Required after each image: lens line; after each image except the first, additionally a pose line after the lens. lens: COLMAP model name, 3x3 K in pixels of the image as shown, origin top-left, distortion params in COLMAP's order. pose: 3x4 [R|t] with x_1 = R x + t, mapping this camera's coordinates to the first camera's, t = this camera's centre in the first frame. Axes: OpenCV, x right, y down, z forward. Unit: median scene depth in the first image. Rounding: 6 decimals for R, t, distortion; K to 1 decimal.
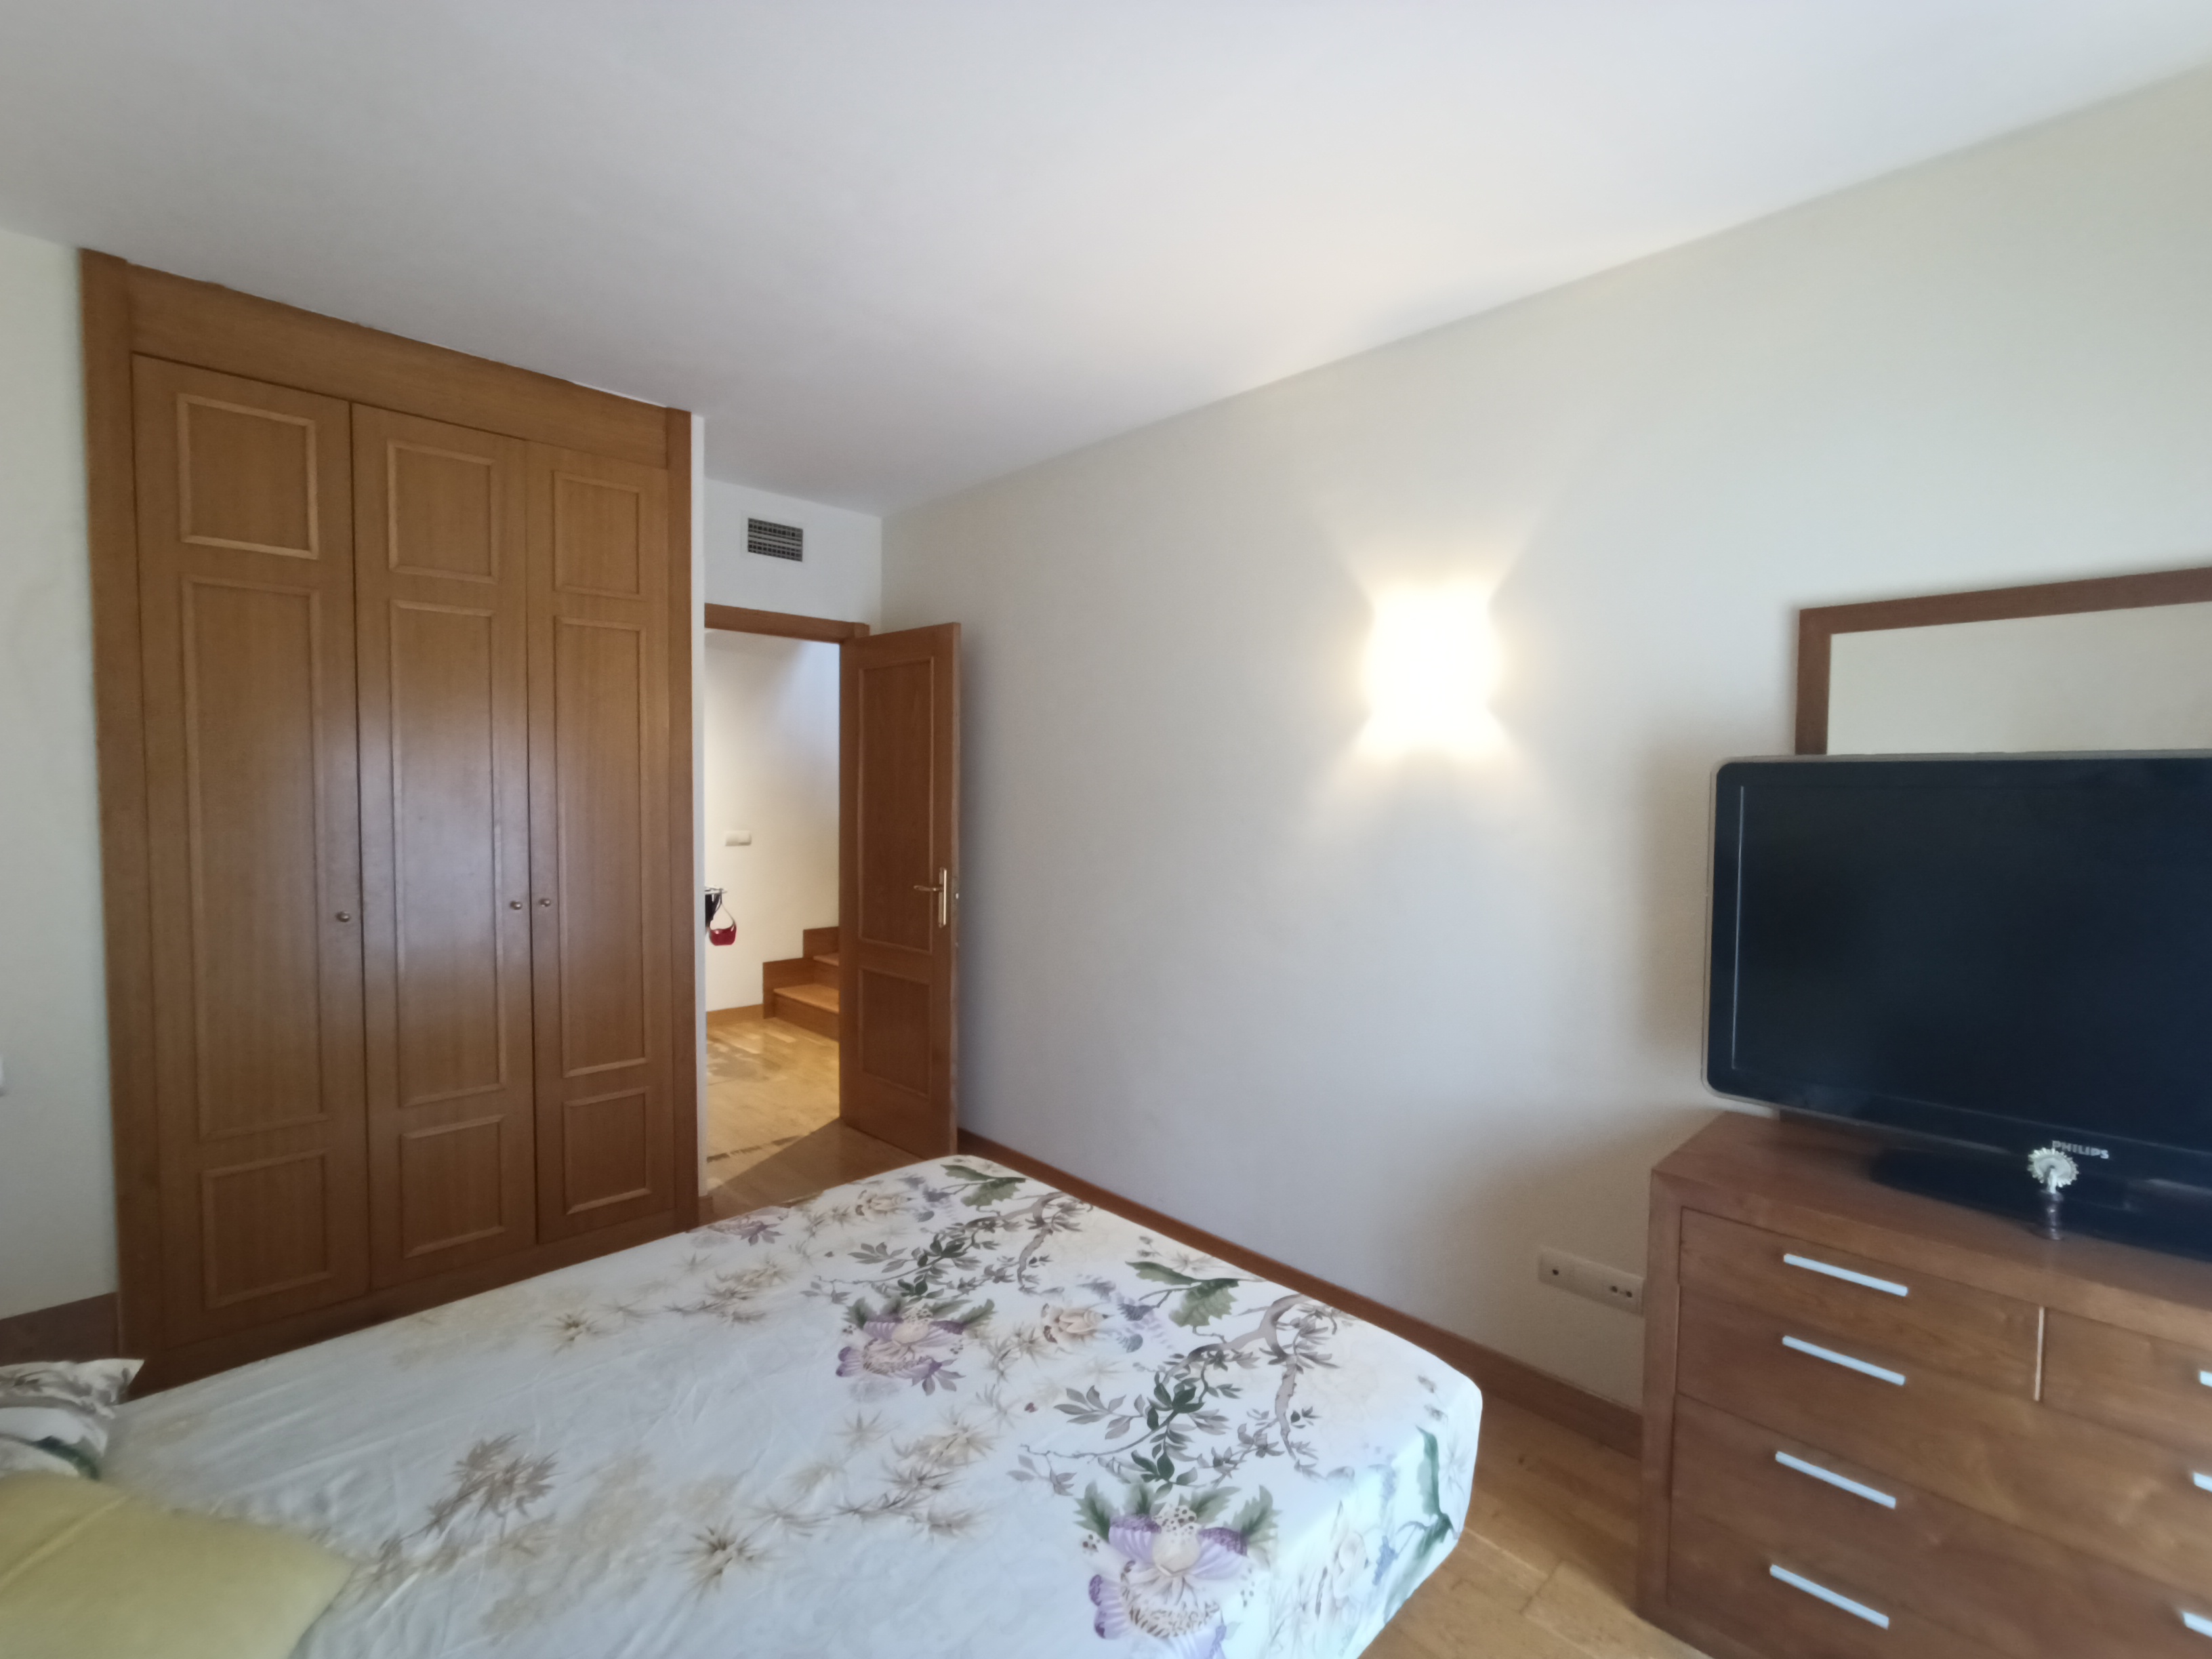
lens RADIAL K [[1014.8, 0, 1104.6], [0, 1014.8, 830.3], [0, 0, 1]] dist [-0.038916, 0.023296]
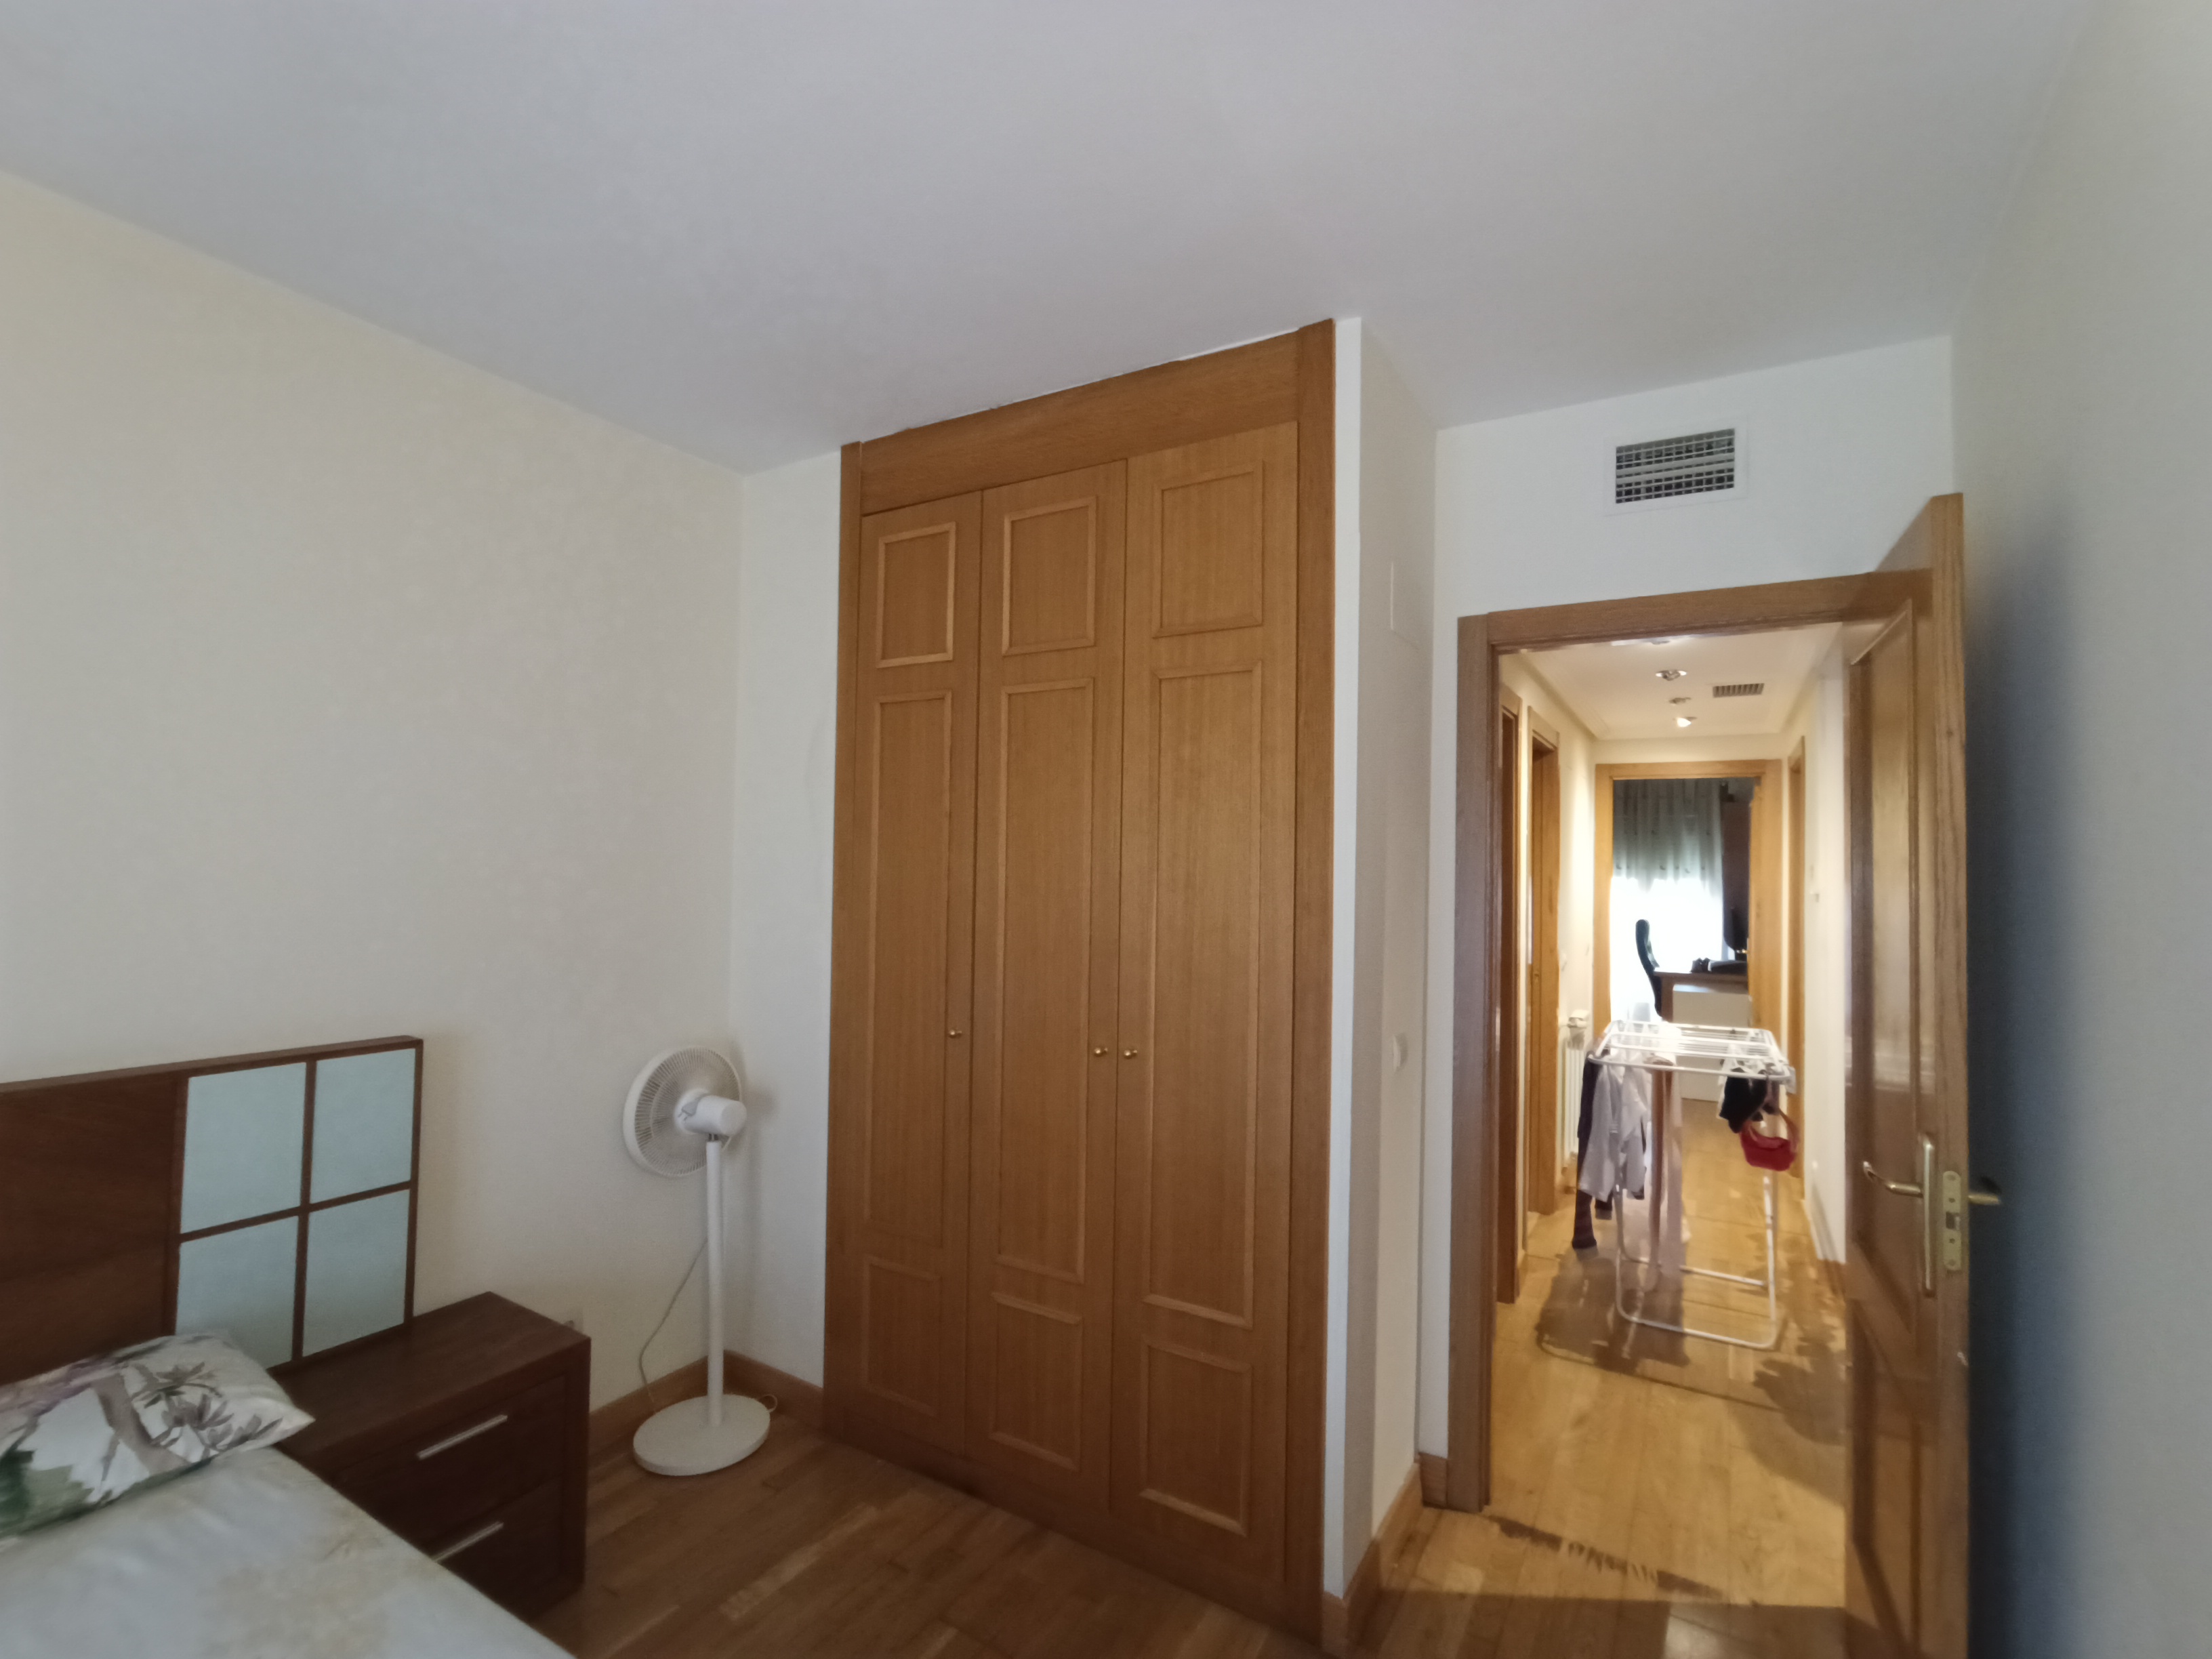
lens RADIAL K [[1014.8, 0, 1104.6], [0, 1014.8, 830.3], [0, 0, 1]] dist [-0.038916, 0.023296]
pose [[0.253741, -0.041393, -0.966386, 0.161942], [-0.057758, 0.996653, -0.057855, -0.045445], [0.965546, 0.070497, 0.250501, 0.735799]]
